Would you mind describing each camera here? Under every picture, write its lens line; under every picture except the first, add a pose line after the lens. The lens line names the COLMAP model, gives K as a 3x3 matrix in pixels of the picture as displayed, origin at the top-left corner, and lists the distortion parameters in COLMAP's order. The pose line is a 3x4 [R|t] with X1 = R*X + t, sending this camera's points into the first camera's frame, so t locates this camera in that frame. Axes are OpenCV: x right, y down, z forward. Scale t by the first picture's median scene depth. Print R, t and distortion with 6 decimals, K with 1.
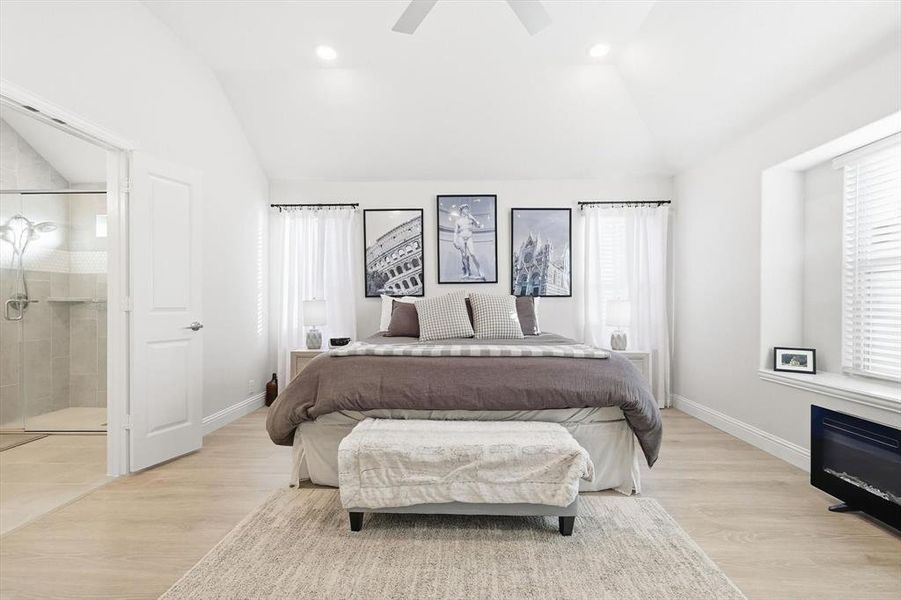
lens RADIAL K [[393.6, 0, 454.6], [0, 393.6, 304.4], [0, 0, 1]] dist [0.001709, 0.000449]
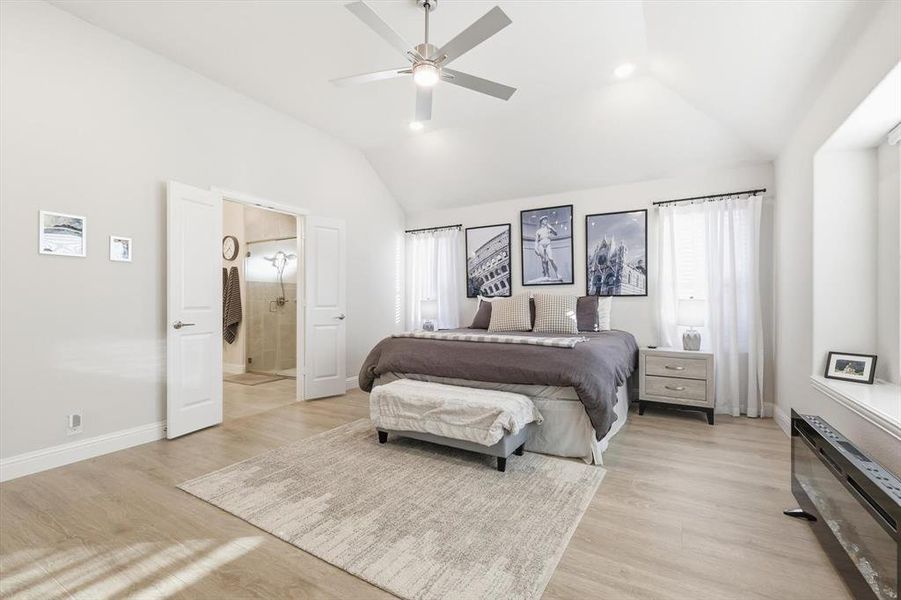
lens RADIAL K [[393.6, 0, 465.9], [0, 393.6, 299.7], [0, 0, 1]] dist [0.001709, 0.000449]
pose [[0.885785, -0.003688, -0.464081, 0.399703], [-0.000069, 0.999967, -0.008078, -0.001239], [0.464095, 0.007188, 0.885756, -0.137173]]
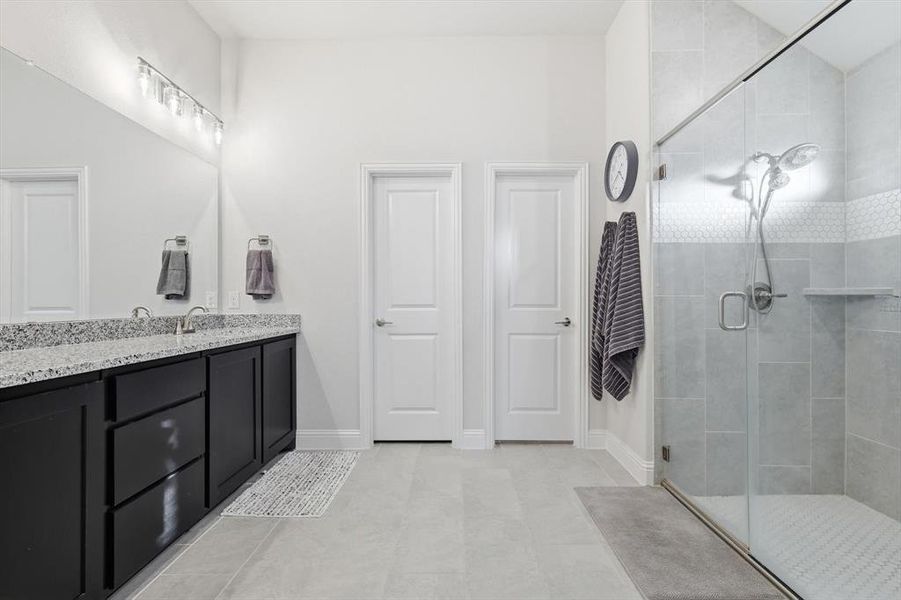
lens RADIAL K [[393.6, 0, 448.8], [0, 393.6, 303.0], [0, 0, 1]] dist [0.001709, 0.000449]
pose [[-0.000566, 0.001239, -0.999999, -0.509498], [-0.000760, 0.999999, 0.001239, 0.002257], [1.000000, 0.000761, -0.000565, 0.535240]]
